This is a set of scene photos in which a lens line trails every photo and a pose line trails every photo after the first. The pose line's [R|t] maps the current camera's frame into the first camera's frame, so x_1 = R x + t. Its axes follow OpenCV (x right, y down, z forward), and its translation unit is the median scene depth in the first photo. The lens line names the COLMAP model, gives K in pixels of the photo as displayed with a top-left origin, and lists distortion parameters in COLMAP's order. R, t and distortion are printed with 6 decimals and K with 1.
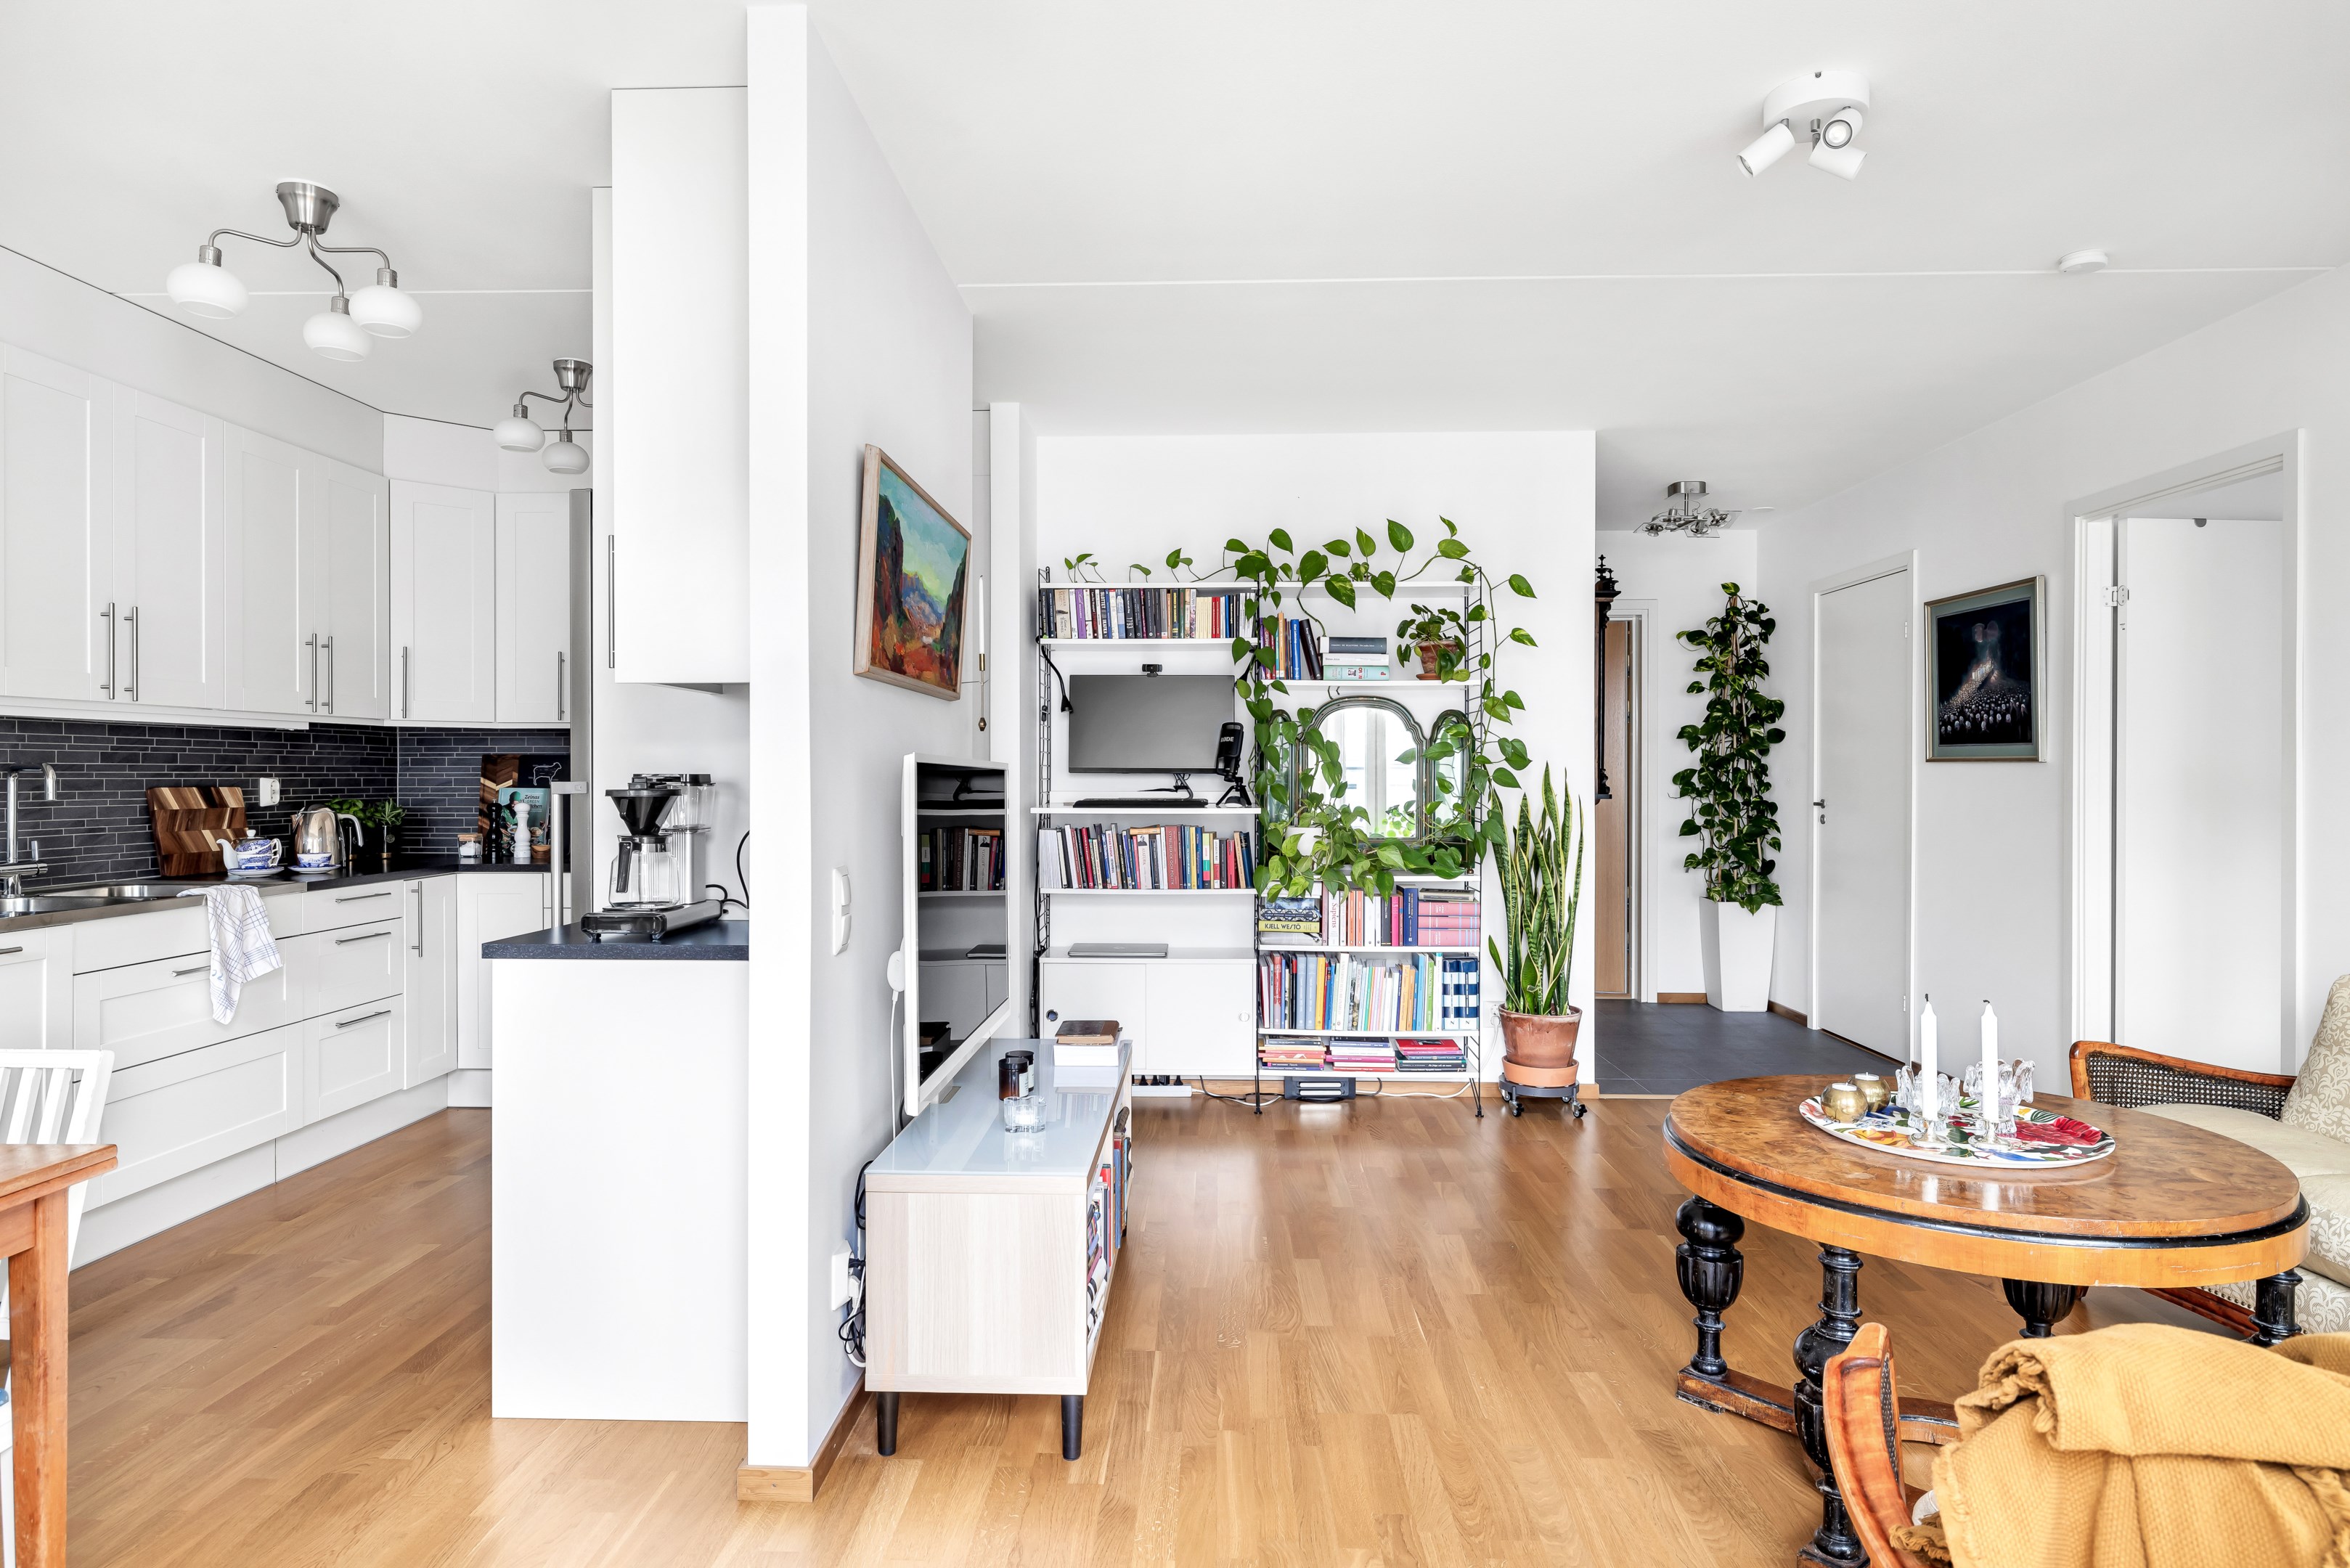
lens RADIAL K [[1322.0, 0, 1175.0], [0, 1322.0, 784.0], [0, 0, 1]] dist [-0.005425, -0.000435]
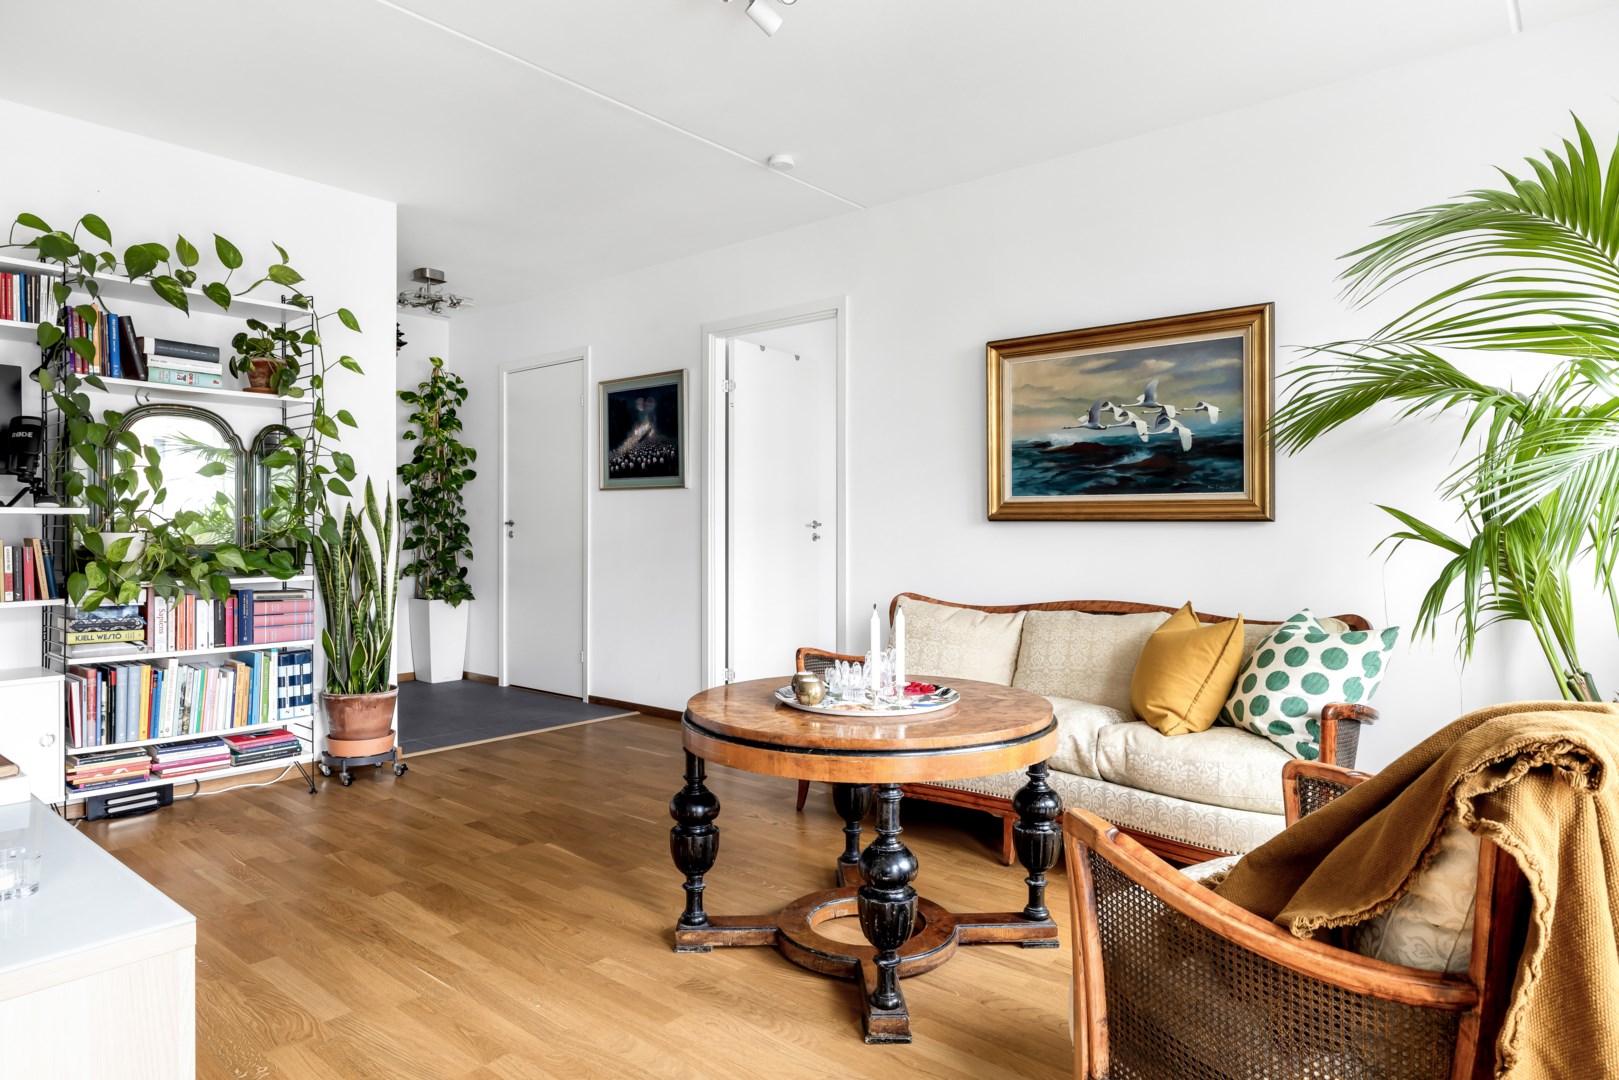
lens RADIAL K [[946.8, 0, 809.7], [0, 946.8, 531.9], [0, 0, 1]] dist [-0.002048, 0.000666]
pose [[0.623570, -0.004494, 0.781754, -0.129053], [0.006225, 0.999980, 0.000783, 0.034921], [-0.781742, 0.004378, 0.623586, 0.180003]]
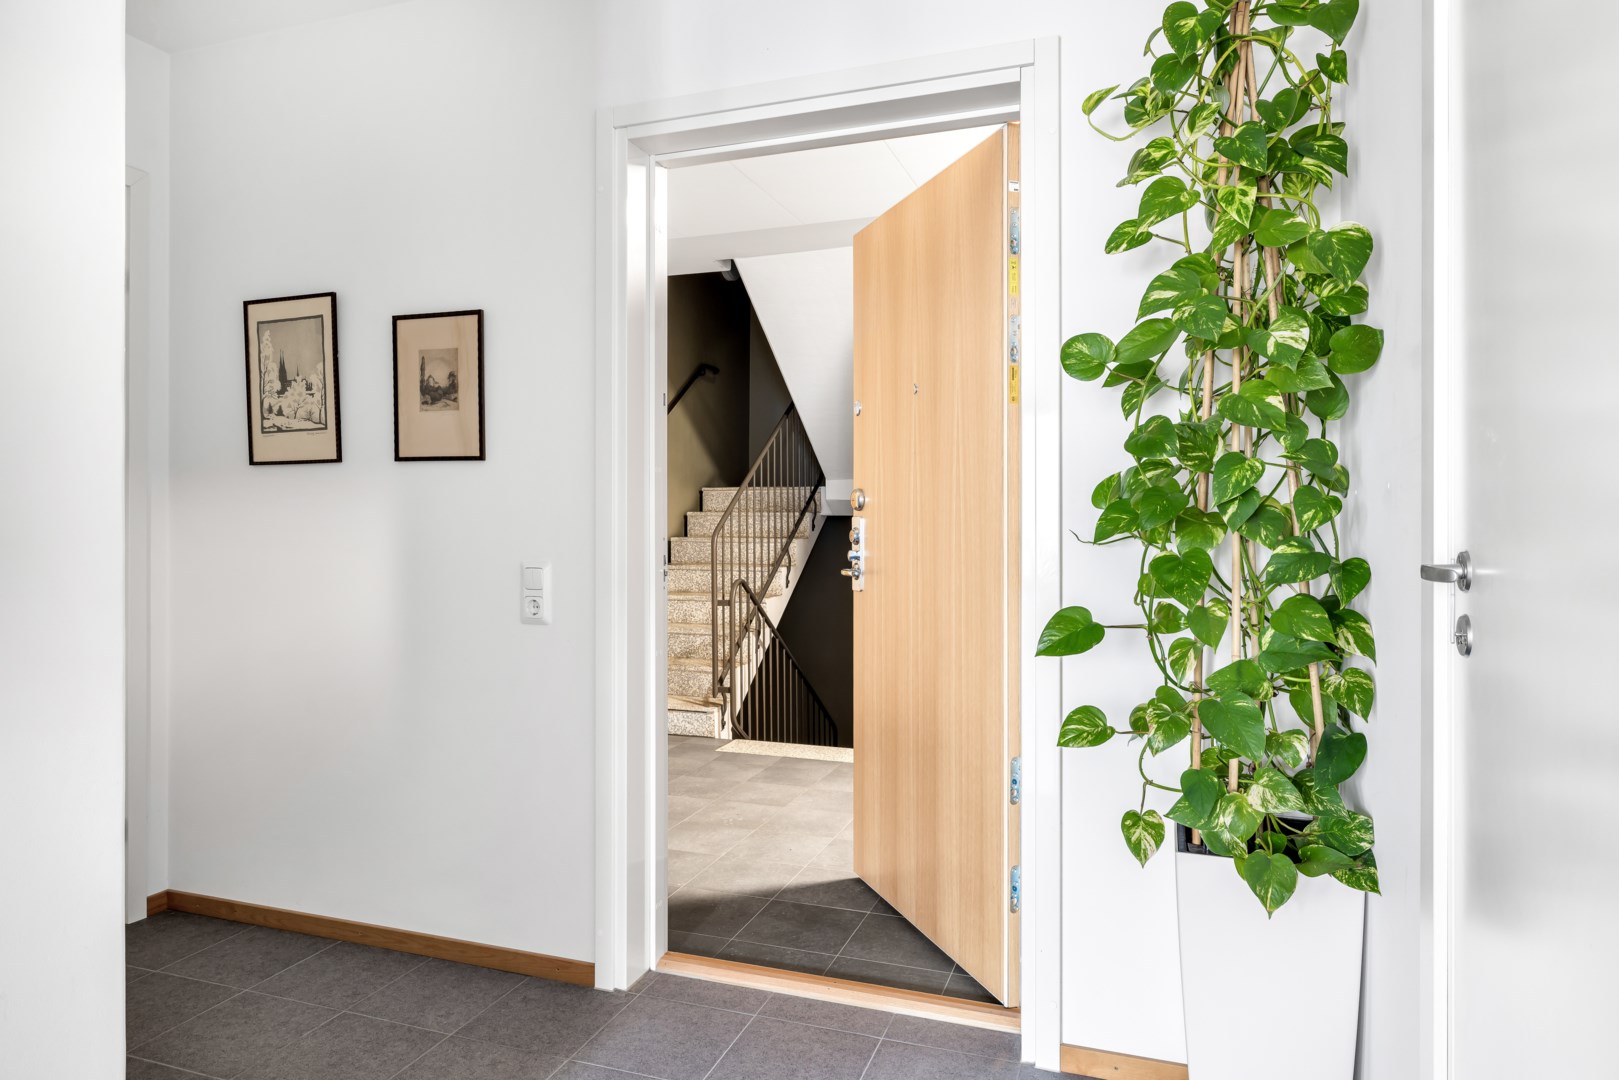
lens RADIAL K [[946.8, 0, 809.7], [0, 946.8, 531.9], [0, 0, 1]] dist [-0.002048, 0.000666]
pose [[0.954506, 0.000595, -0.298191, 0.591776], [-0.000765, 1.000000, -0.000455, 0.011301], [0.298190, 0.000663, 0.954506, 1.110181]]
